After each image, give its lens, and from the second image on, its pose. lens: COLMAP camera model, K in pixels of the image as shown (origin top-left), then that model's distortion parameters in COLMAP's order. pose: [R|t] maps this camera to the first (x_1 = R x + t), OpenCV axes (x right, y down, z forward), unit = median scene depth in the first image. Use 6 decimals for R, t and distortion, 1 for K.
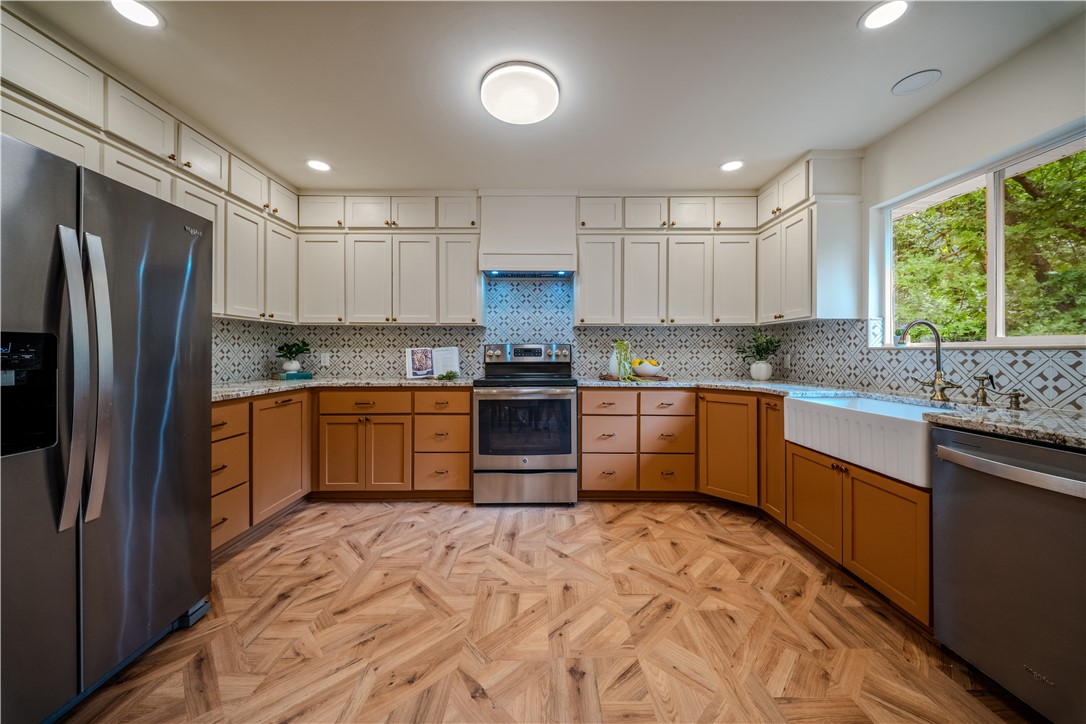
lens RADIAL K [[382.8, 0, 541.5], [0, 382.8, 353.2], [0, 0, 1]] dist [0.012591, -0.011313]
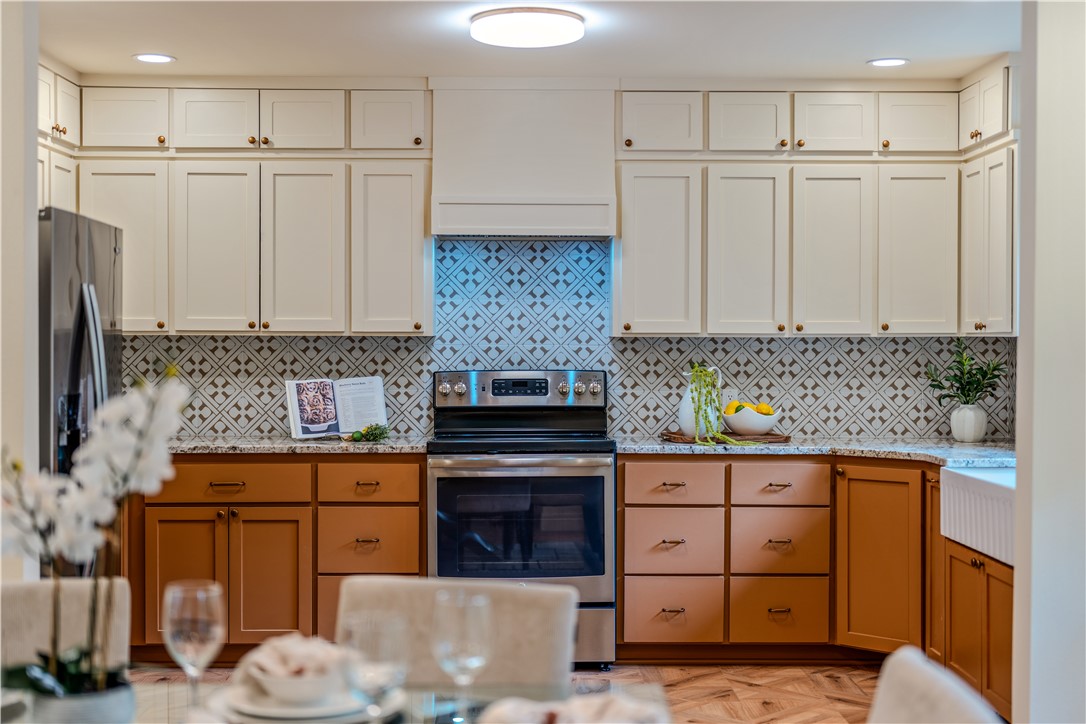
lens RADIAL K [[1495.9, 0, 541.9], [0, 1495.9, 362.3], [0, 0, 1]] dist [-0.014062, -0.031242]
pose [[0.999744, 0.000292, 0.022611, -0.060318], [-0.000587, 0.999915, 0.013017, -0.070750], [-0.022605, -0.013027, 0.999660, -1.128025]]
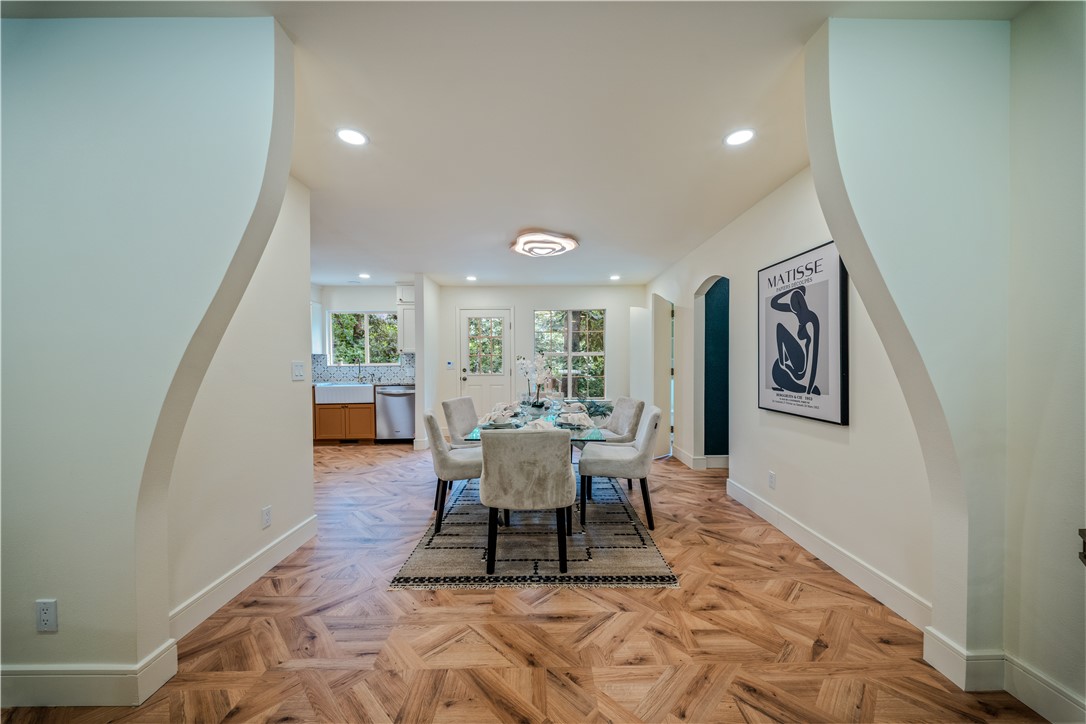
lens RADIAL K [[379.4, 0, 545.8], [0, 379.4, 366.4], [0, 0, 1]] dist [-0.000228, -0.007004]
pose [[-0.015599, -0.017039, 0.999733, -1.440725], [0.012376, 0.999775, 0.017233, -0.031133], [-0.999802, 0.012642, -0.015385, -0.351898]]
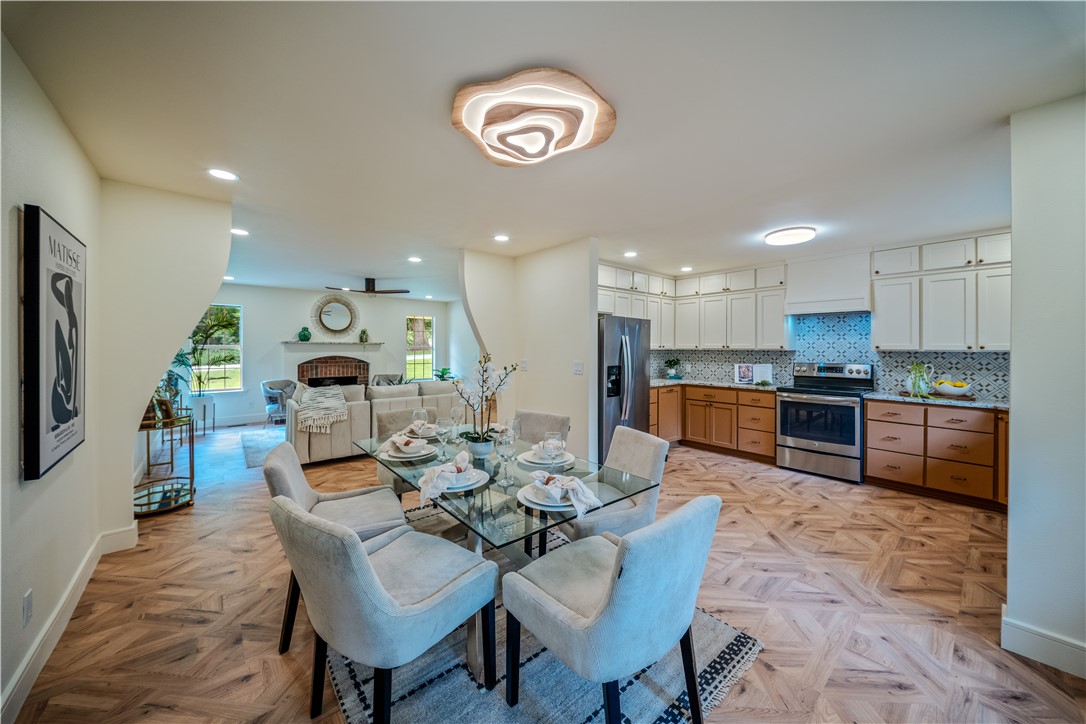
lens RADIAL K [[384.3, 0, 540.1], [0, 384.3, 347.5], [0, 0, 1]] dist [0.000400, -0.005490]
pose [[0.646496, 0.000538, -0.762917, 0.390127], [-0.008238, 0.999946, -0.006275, -0.073720], [0.762873, 0.010342, 0.646466, -0.752604]]
